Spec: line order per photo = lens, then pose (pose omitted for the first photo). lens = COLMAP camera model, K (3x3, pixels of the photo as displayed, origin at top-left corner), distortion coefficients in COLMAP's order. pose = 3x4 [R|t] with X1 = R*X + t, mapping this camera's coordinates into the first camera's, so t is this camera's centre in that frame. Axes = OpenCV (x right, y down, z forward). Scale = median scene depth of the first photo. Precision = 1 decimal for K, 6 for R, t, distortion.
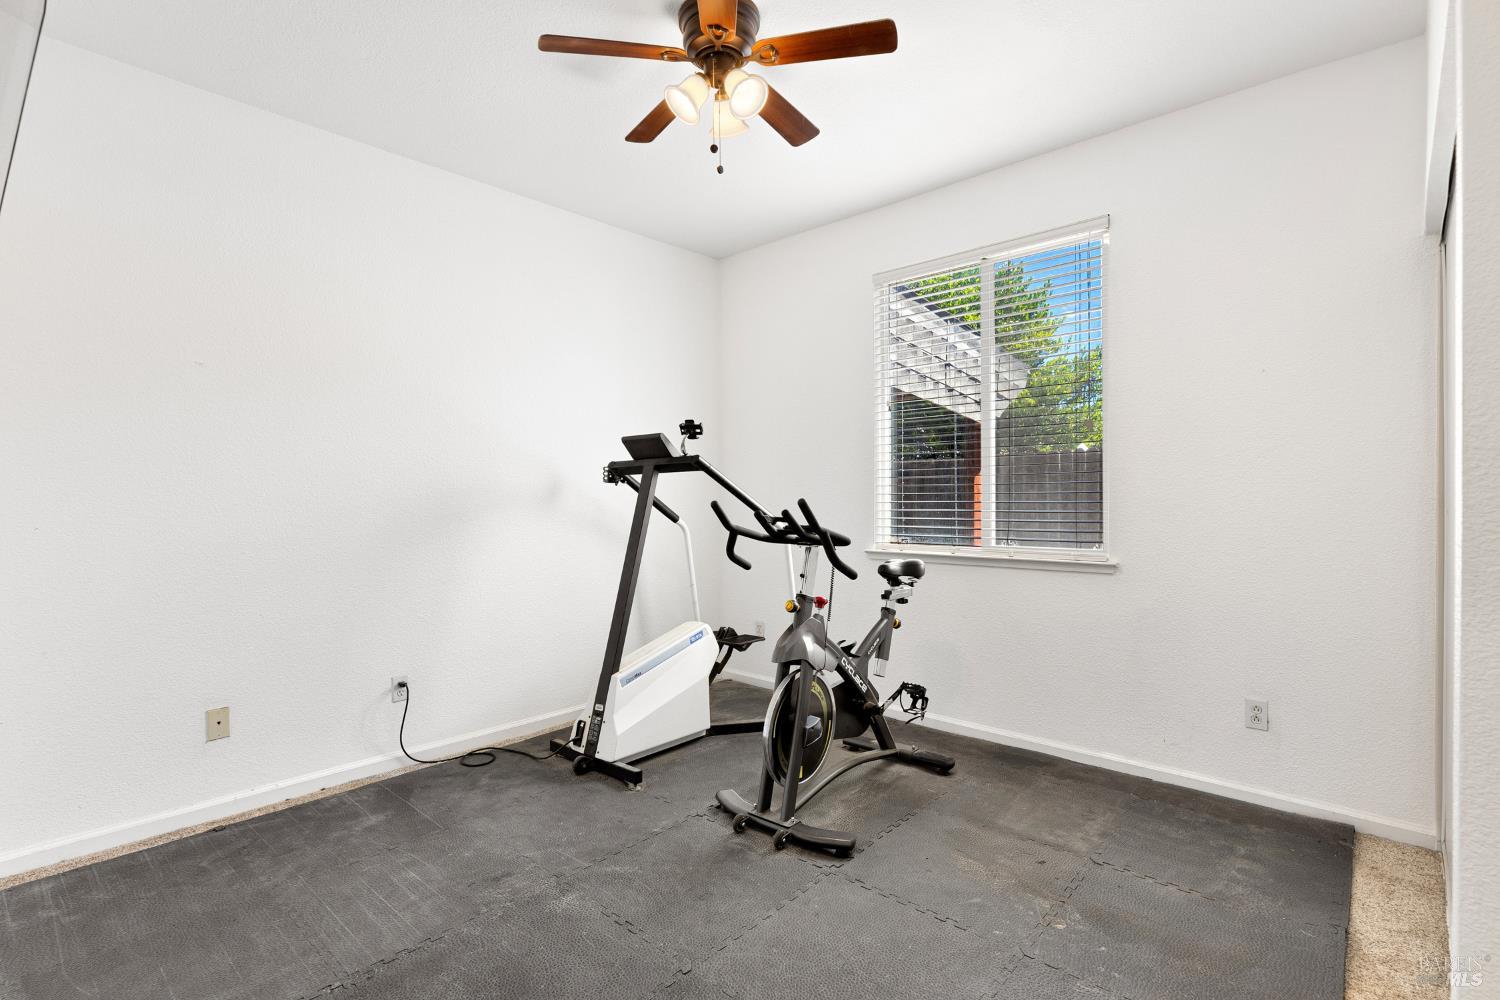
lens RADIAL K [[718.6, 0, 753.4], [0, 718.6, 497.5], [0, 0, 1]] dist [-0.004085, 0.000685]
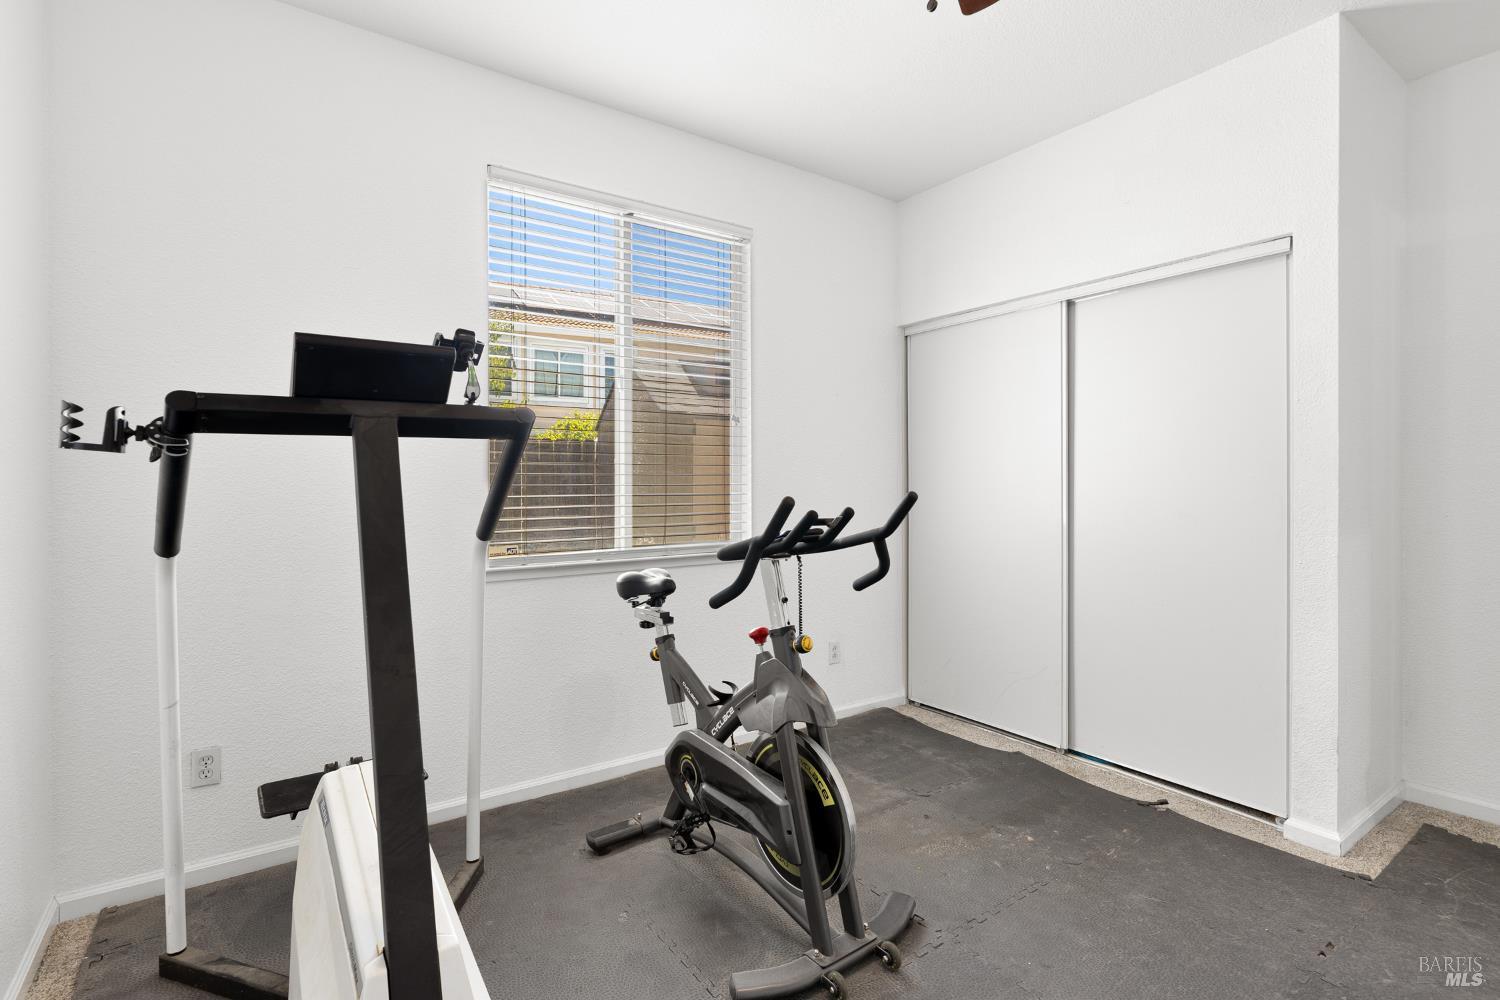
lens RADIAL K [[718.6, 0, 752.8], [0, 718.6, 500.3], [0, 0, 1]] dist [-0.004085, 0.000685]
pose [[0.207957, -0.018977, 0.977954, -0.626391], [0.002222, 0.999818, 0.018929, -0.004603], [-0.978135, -0.001763, 0.207962, 0.876019]]
